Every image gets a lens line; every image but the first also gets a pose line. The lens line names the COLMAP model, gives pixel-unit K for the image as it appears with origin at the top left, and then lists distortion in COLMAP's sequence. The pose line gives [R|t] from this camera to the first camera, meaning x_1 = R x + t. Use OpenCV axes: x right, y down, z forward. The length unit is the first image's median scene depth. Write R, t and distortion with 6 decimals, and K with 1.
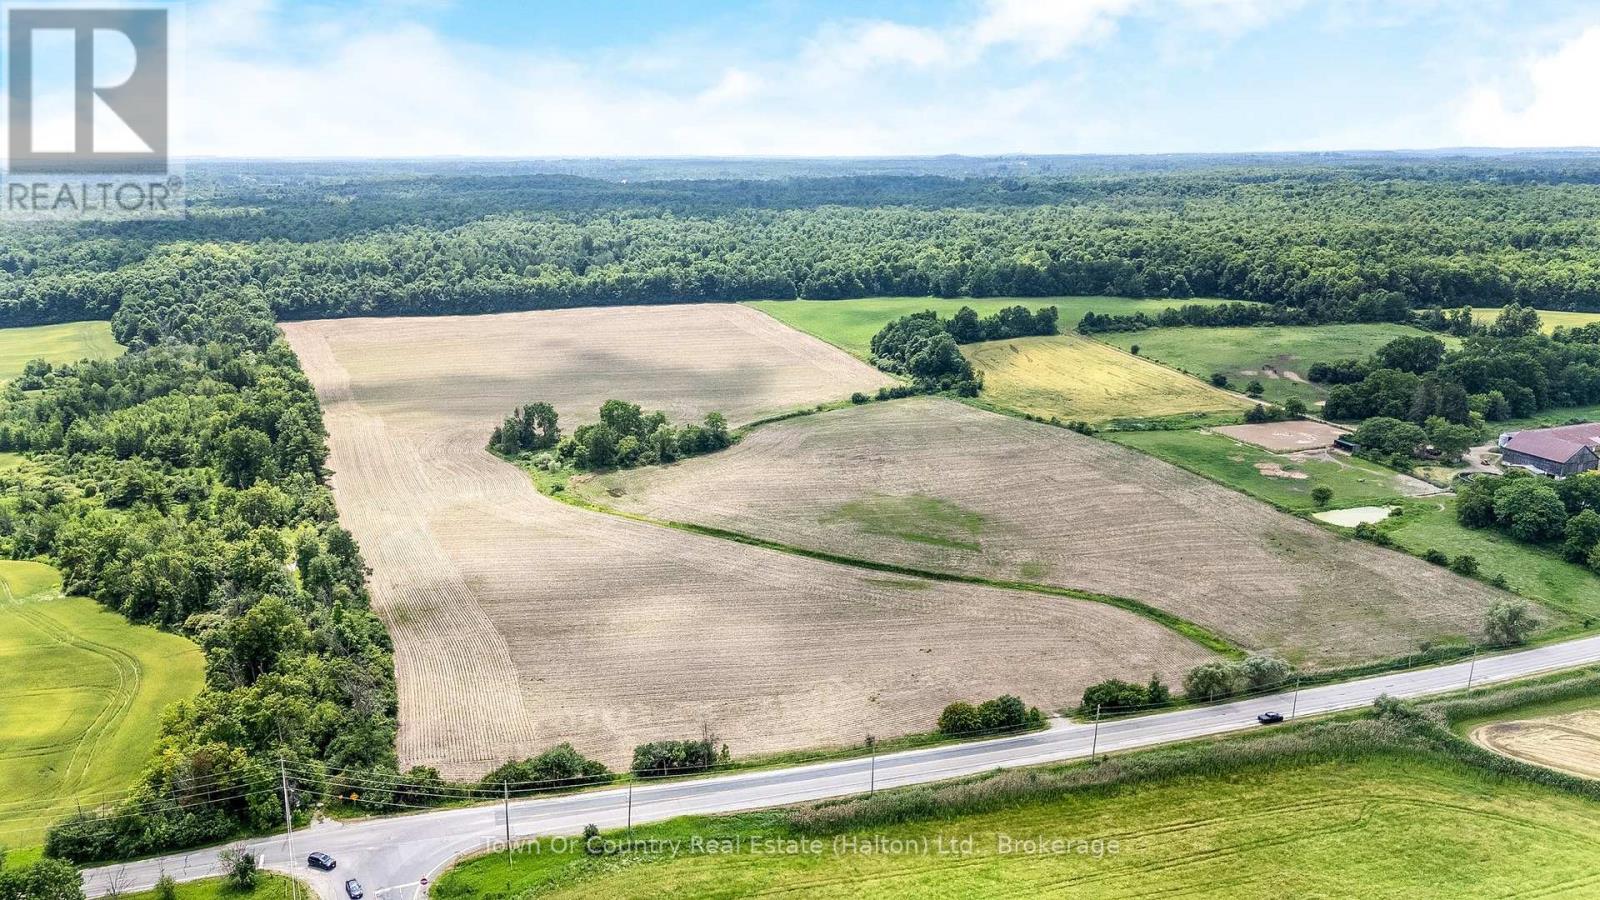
lens RADIAL K [[1213.0, 0, 800.0], [0, 1213.0, 450.0], [0, 0, 1]] dist [0.061047, -0.049523]
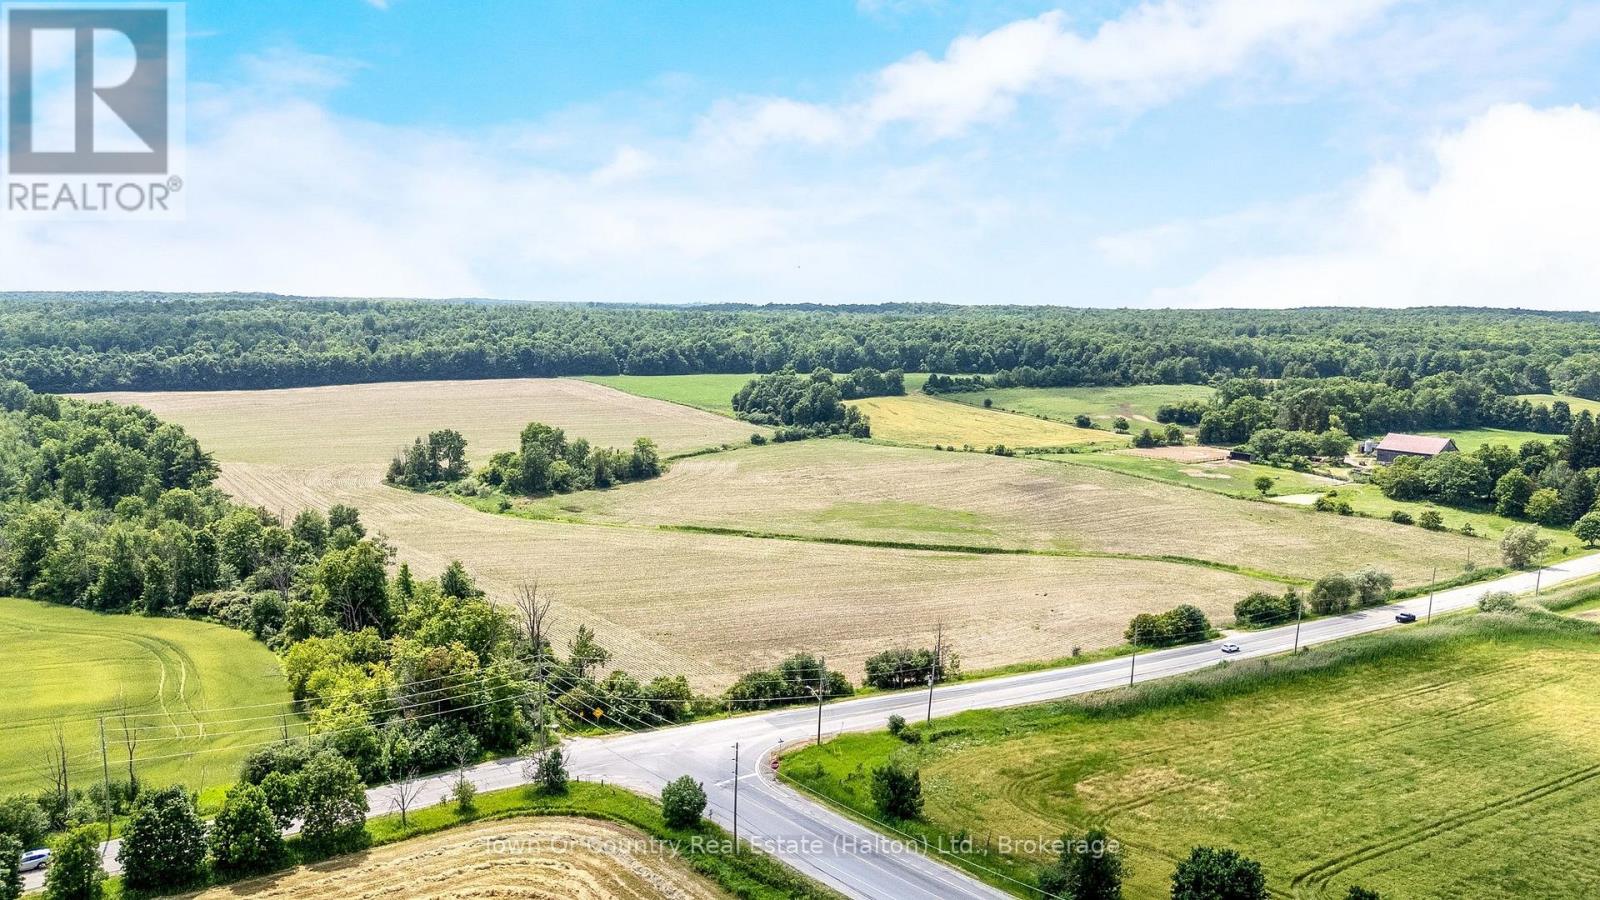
lens RADIAL K [[1213.0, 0, 800.0], [0, 1213.0, 450.0], [0, 0, 1]] dist [0.061047, -0.049523]
pose [[0.961855, -0.013266, 0.273239, -0.210391], [0.048995, 0.991027, -0.124357, 0.100475], [-0.269137, 0.133001, 0.953874, 0.075899]]
